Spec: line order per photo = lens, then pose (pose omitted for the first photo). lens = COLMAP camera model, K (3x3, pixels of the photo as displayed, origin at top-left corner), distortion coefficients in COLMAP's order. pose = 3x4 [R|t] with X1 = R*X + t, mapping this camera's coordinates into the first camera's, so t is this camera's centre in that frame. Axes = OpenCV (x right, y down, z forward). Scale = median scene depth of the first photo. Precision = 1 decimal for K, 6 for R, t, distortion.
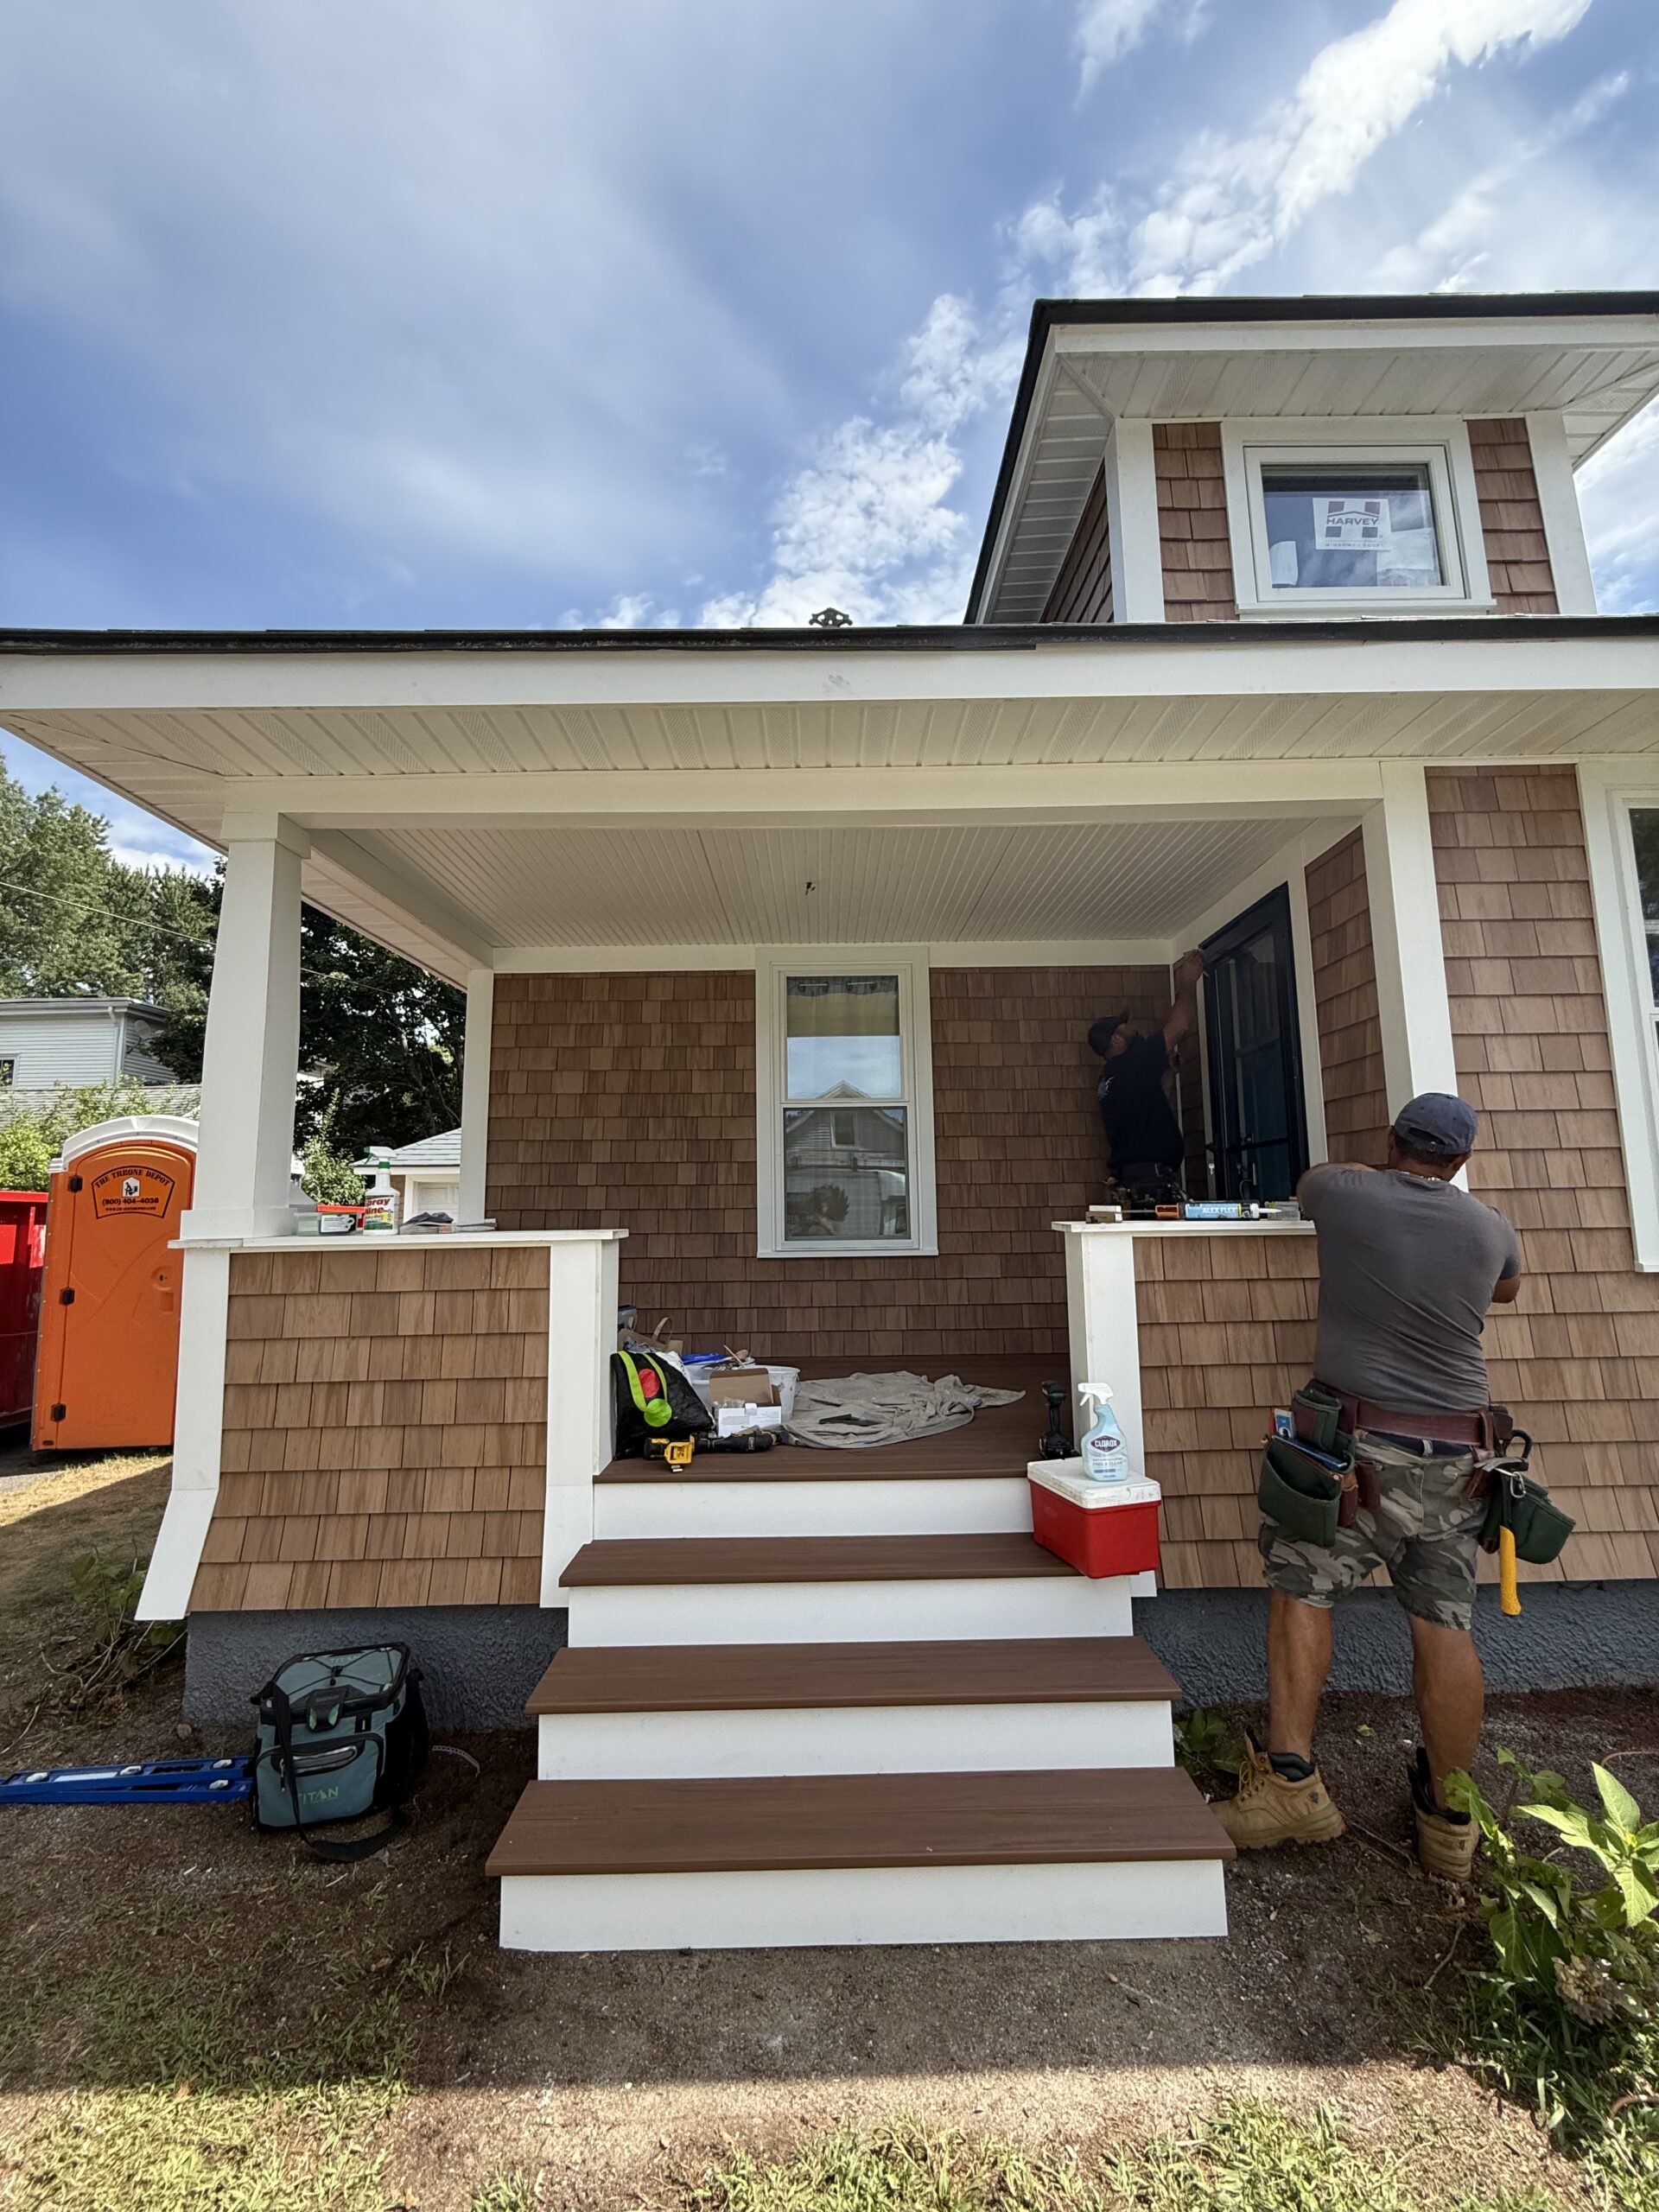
lens RADIAL K [[874.0, 0, 839.6], [0, 874.0, 1124.5], [0, 0, 1]] dist [-0.003520, 0.000447]
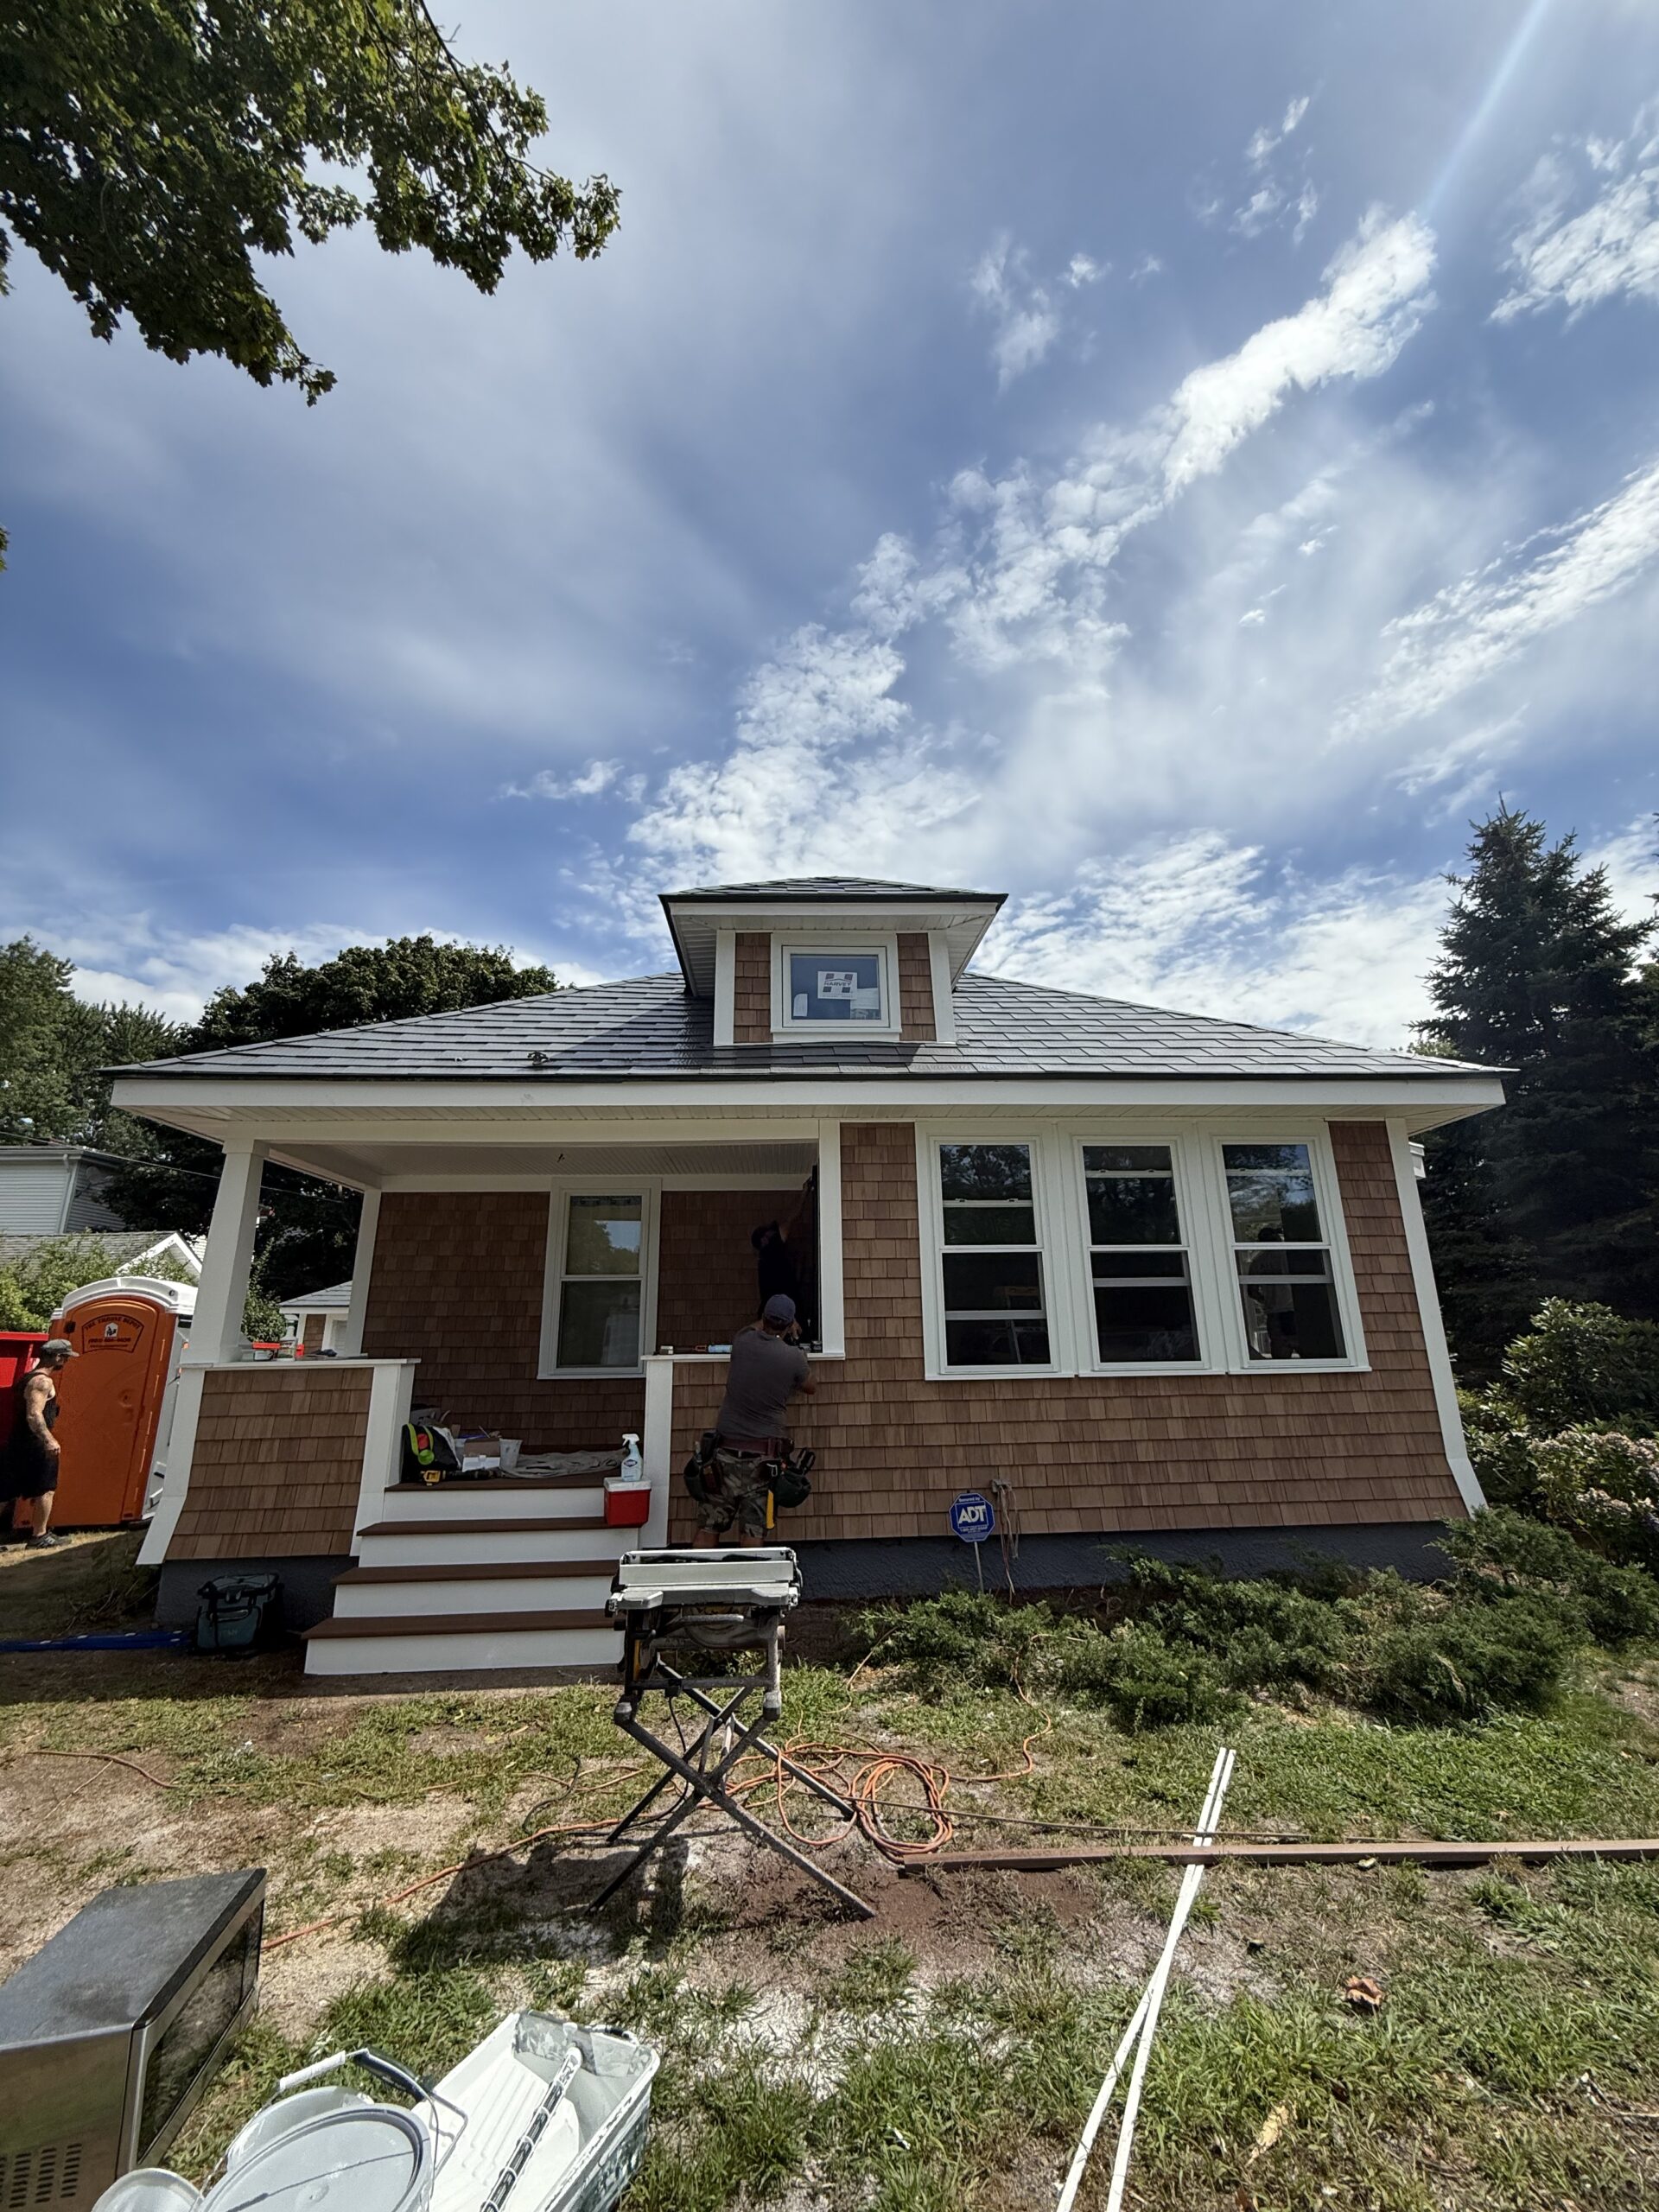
lens RADIAL K [[874.0, 0, 838.0], [0, 874.0, 1115.2], [0, 0, 1]] dist [-0.003520, 0.000447]
pose [[0.998723, 0.012696, 0.048905, 0.070527], [-0.004645, 0.986887, -0.161343, -0.012510], [-0.050312, 0.160910, 0.985686, -0.125555]]
